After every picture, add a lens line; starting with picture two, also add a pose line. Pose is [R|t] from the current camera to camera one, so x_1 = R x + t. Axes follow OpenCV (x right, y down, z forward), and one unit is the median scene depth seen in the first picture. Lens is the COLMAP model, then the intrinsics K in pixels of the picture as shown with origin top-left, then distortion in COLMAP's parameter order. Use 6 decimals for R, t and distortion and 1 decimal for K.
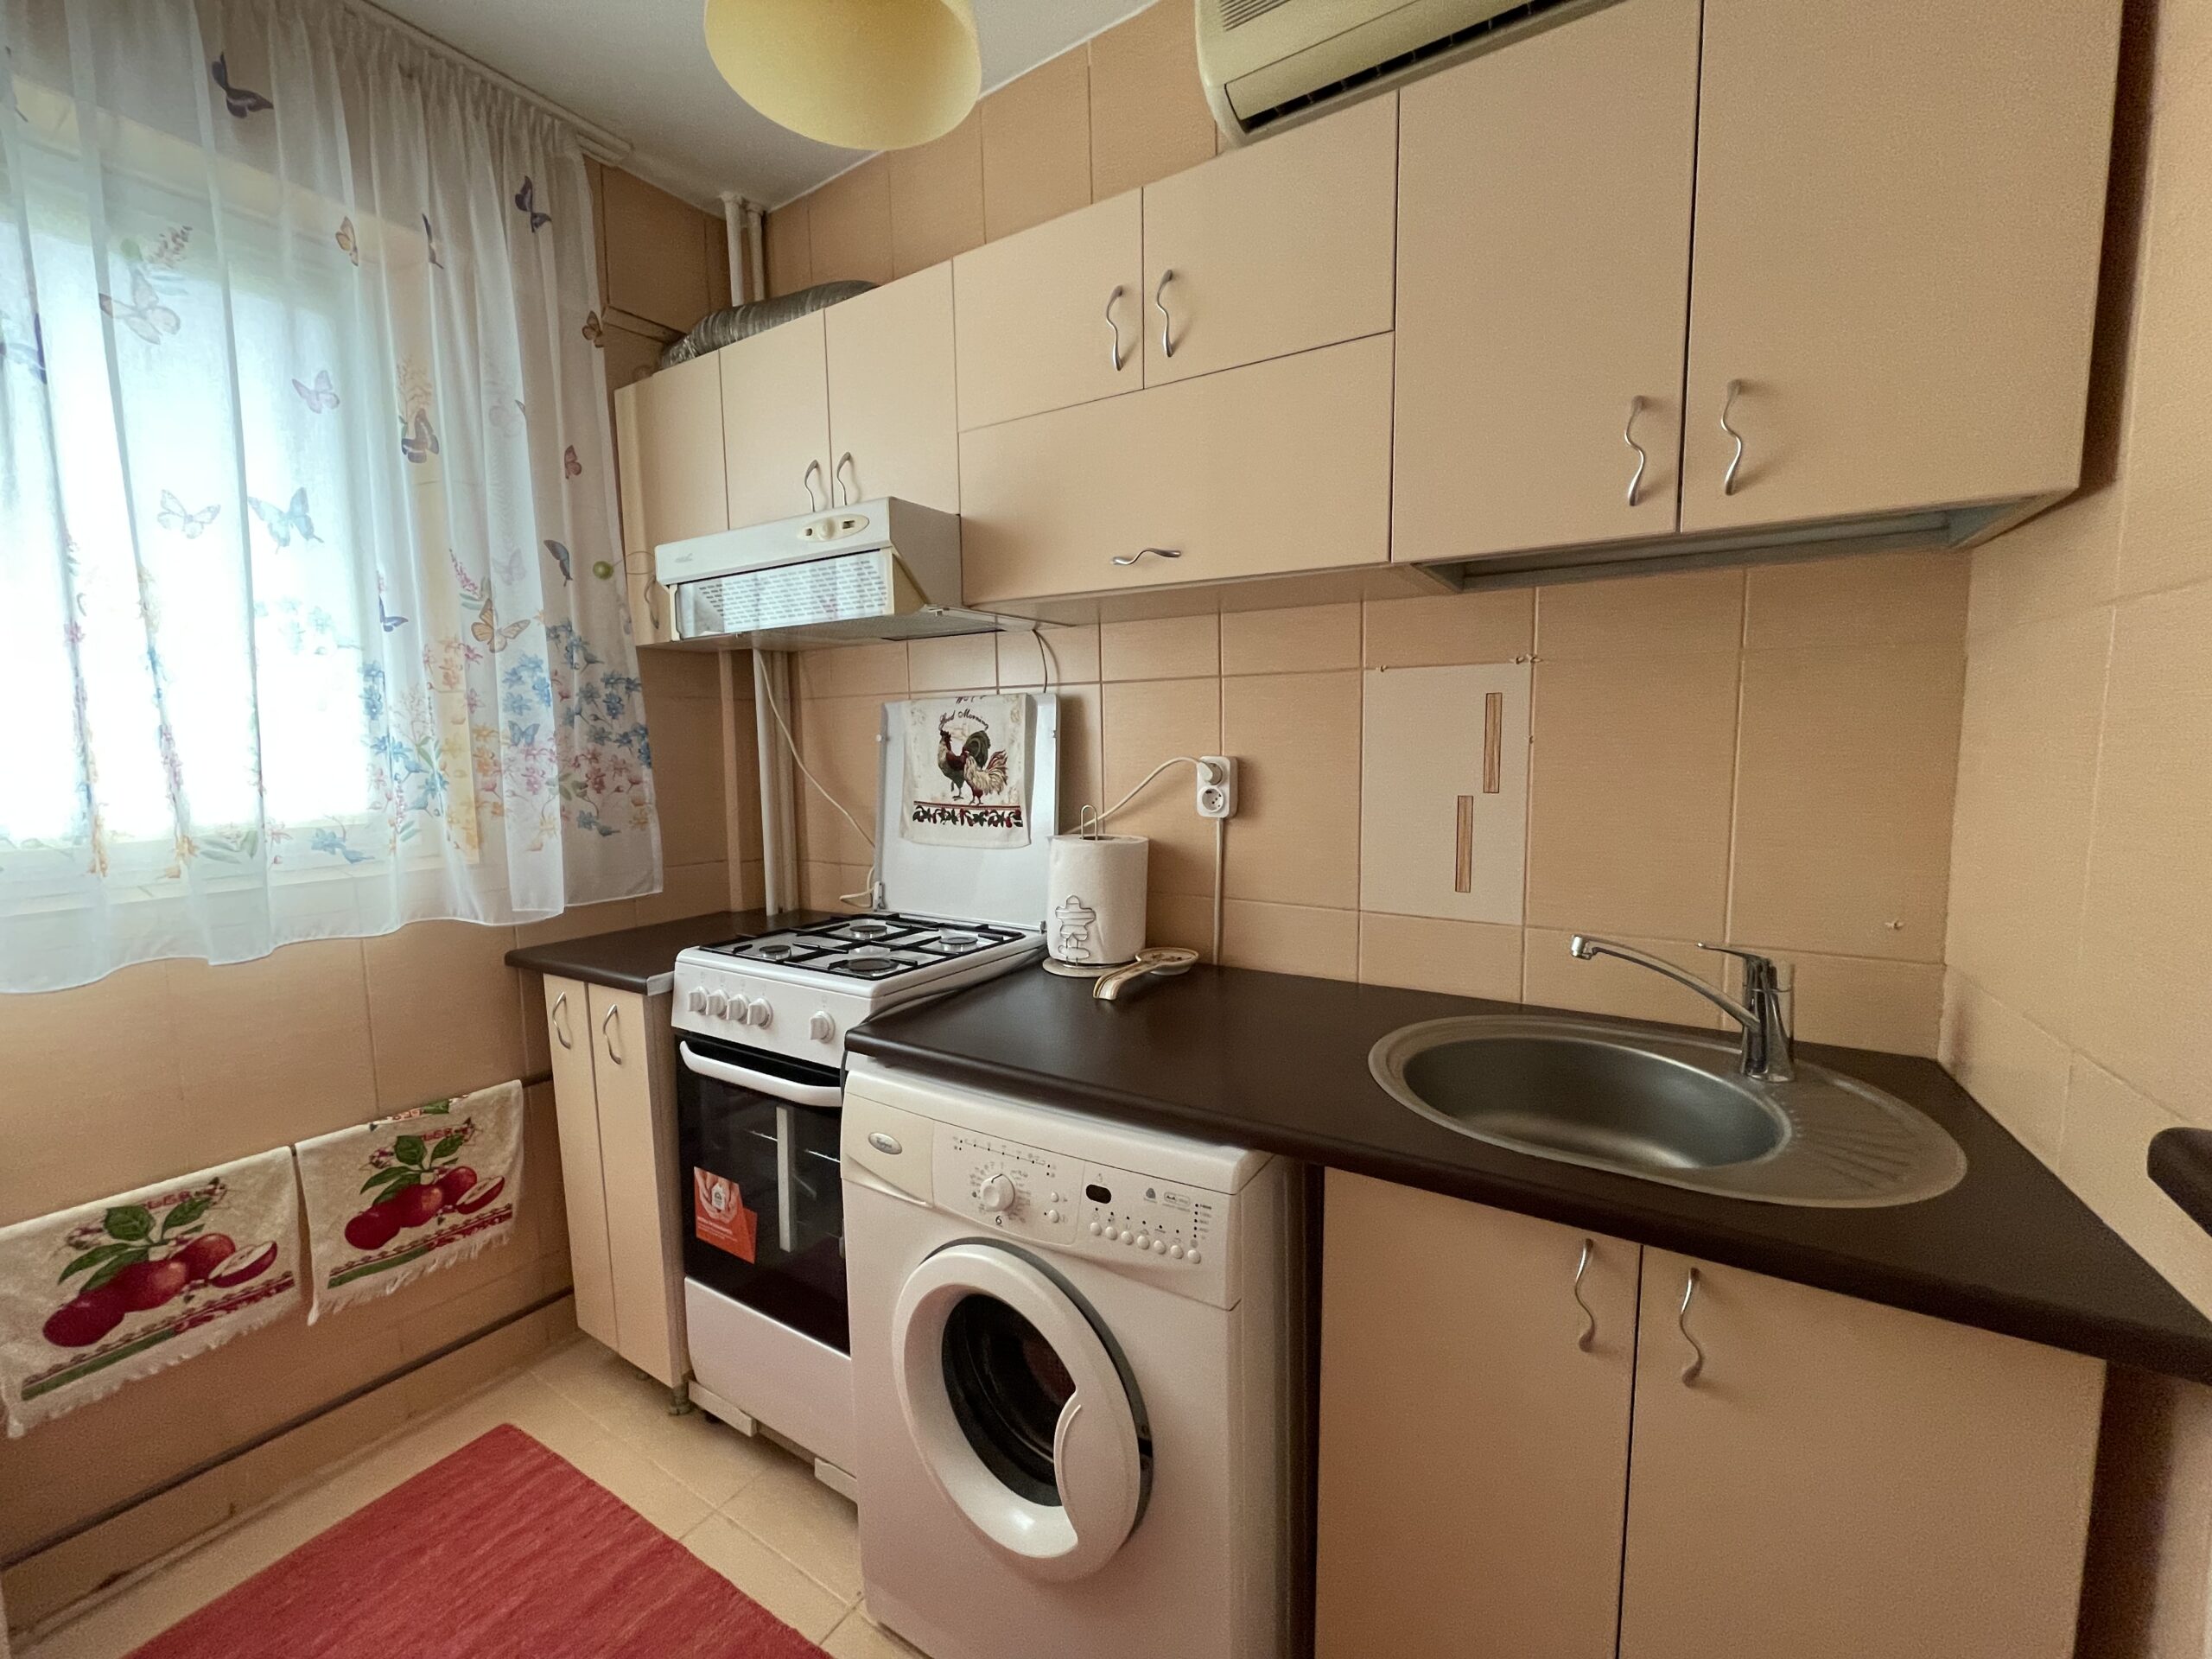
lens RADIAL K [[909.5, 0, 1106.0], [0, 909.5, 829.5], [0, 0, 1]] dist [0.000357, 0.000408]
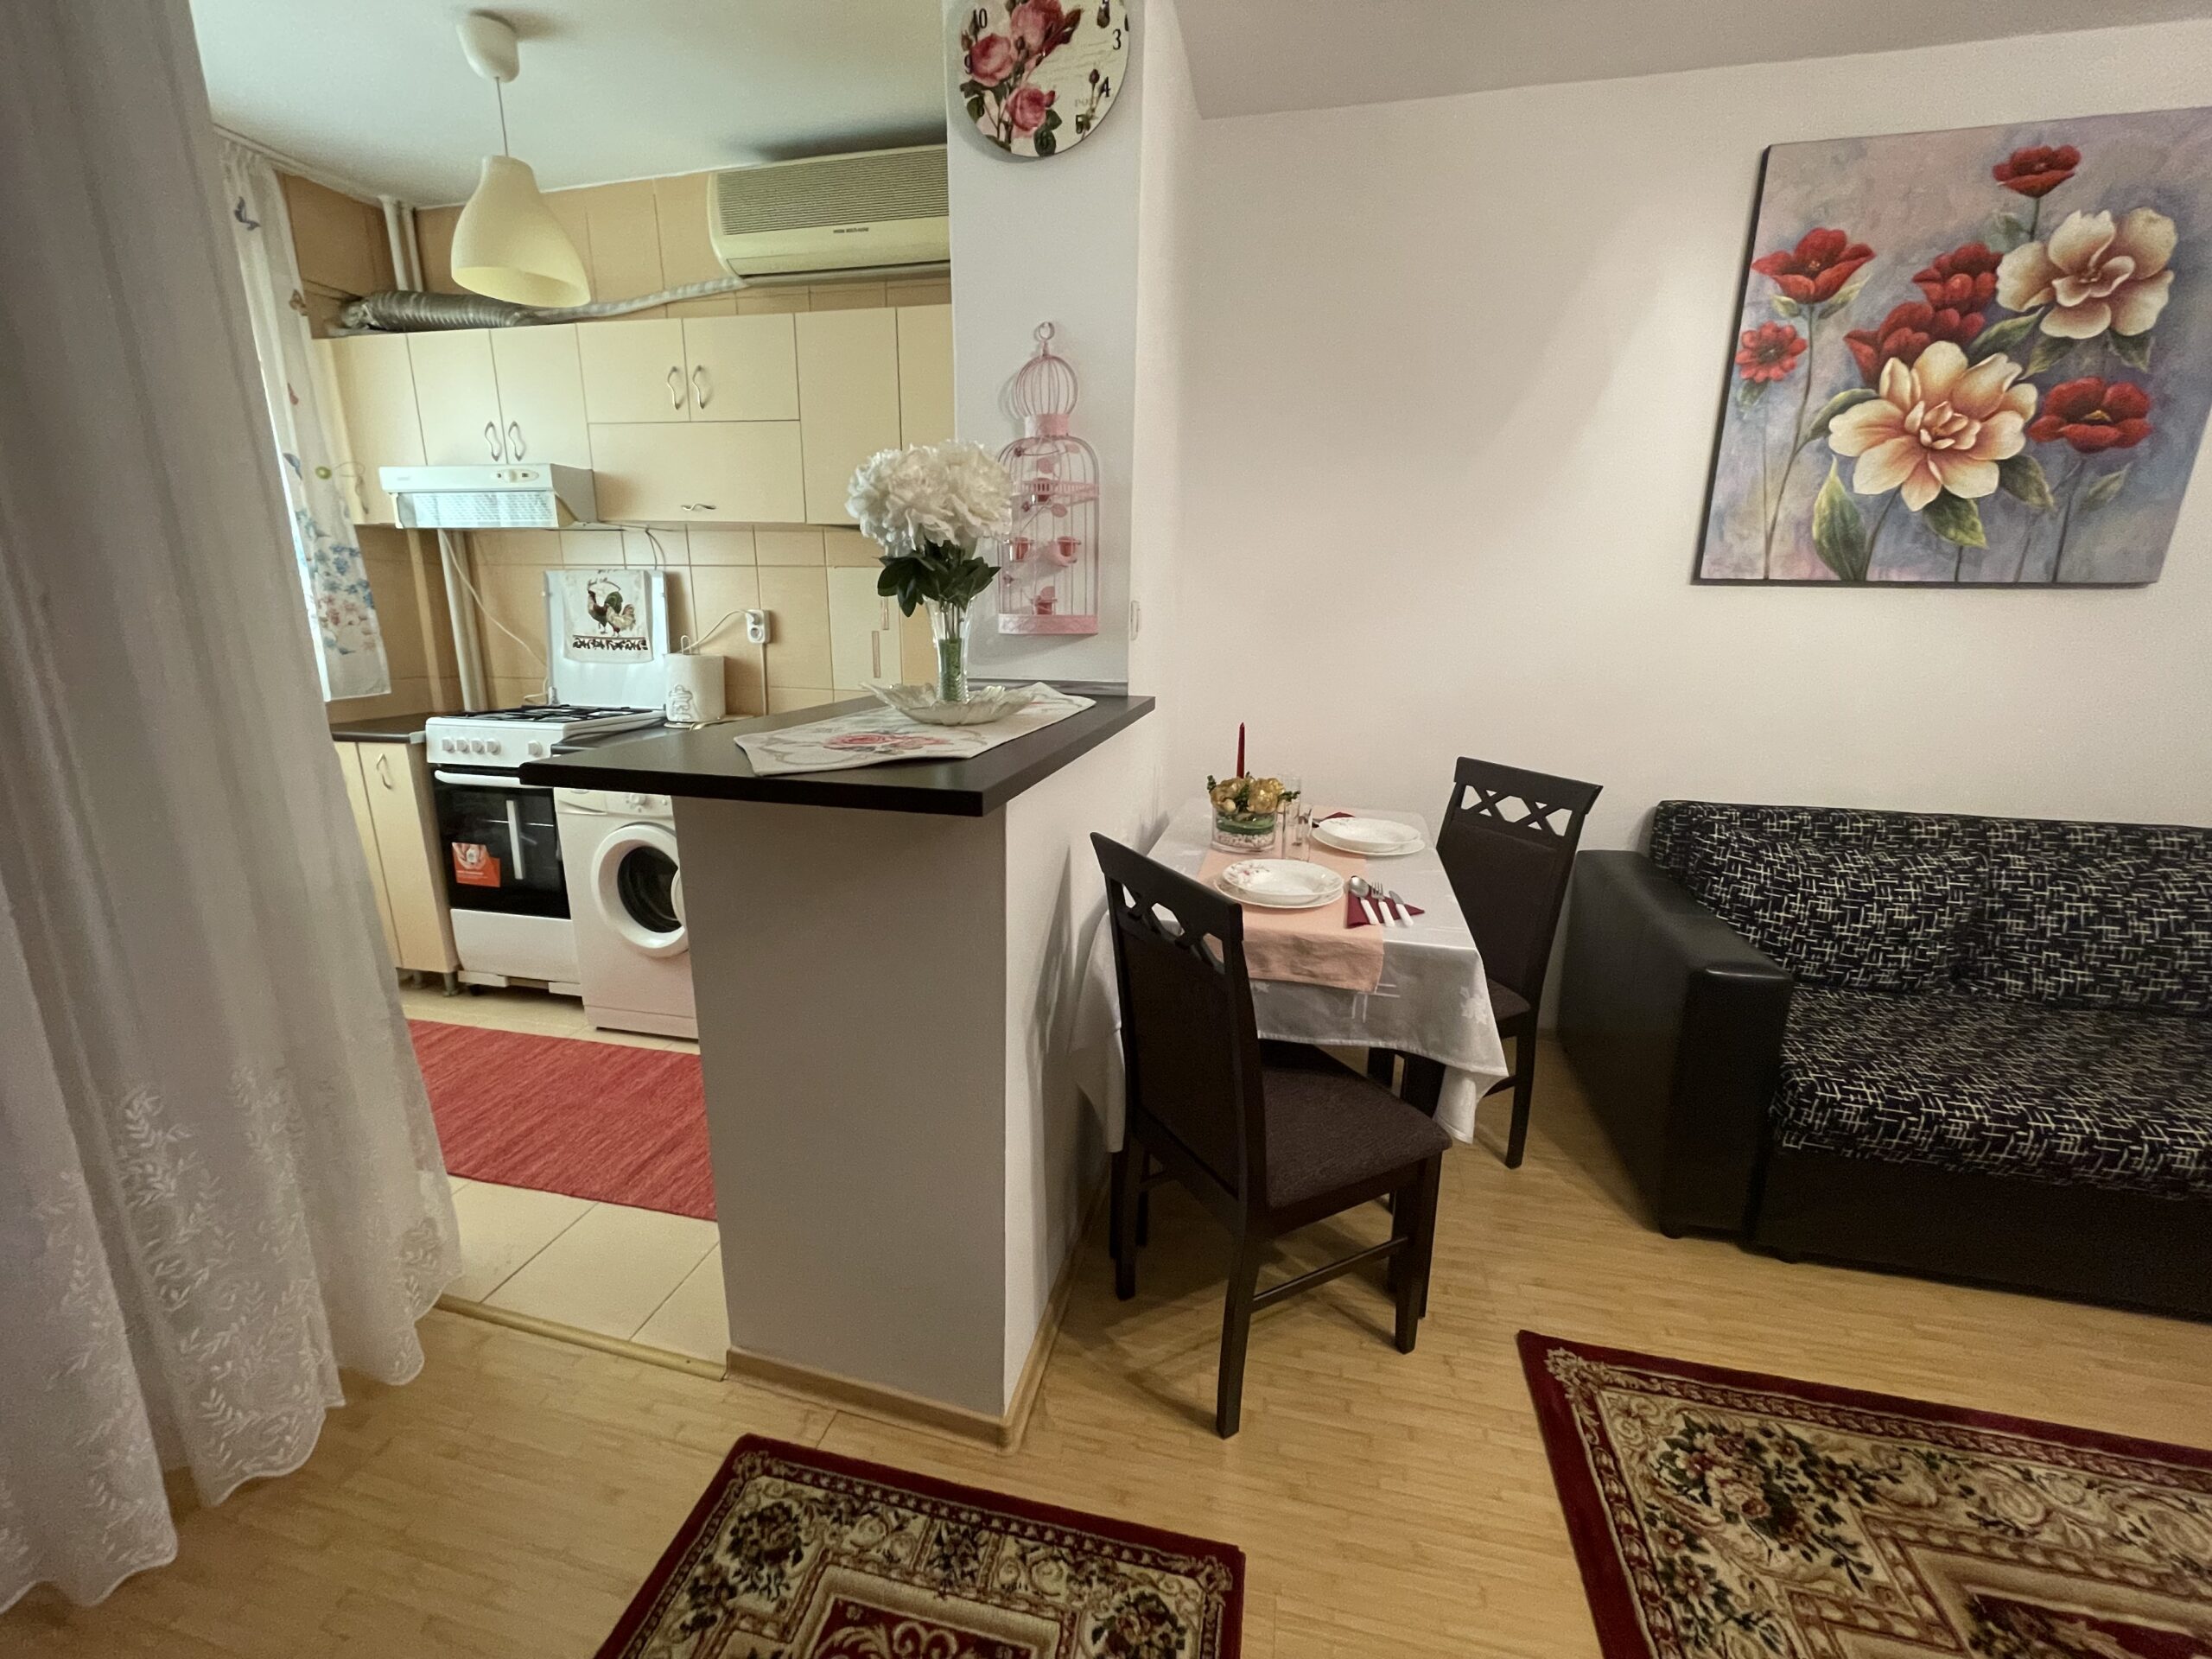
lens RADIAL K [[909.5, 0, 1106.0], [0, 909.5, 829.5], [0, 0, 1]] dist [0.000357, 0.000408]
pose [[0.942861, -0.052745, 0.328986, 0.143488], [0.006320, 0.990044, 0.140616, 0.098337], [-0.333127, -0.130502, 0.933807, -0.950918]]
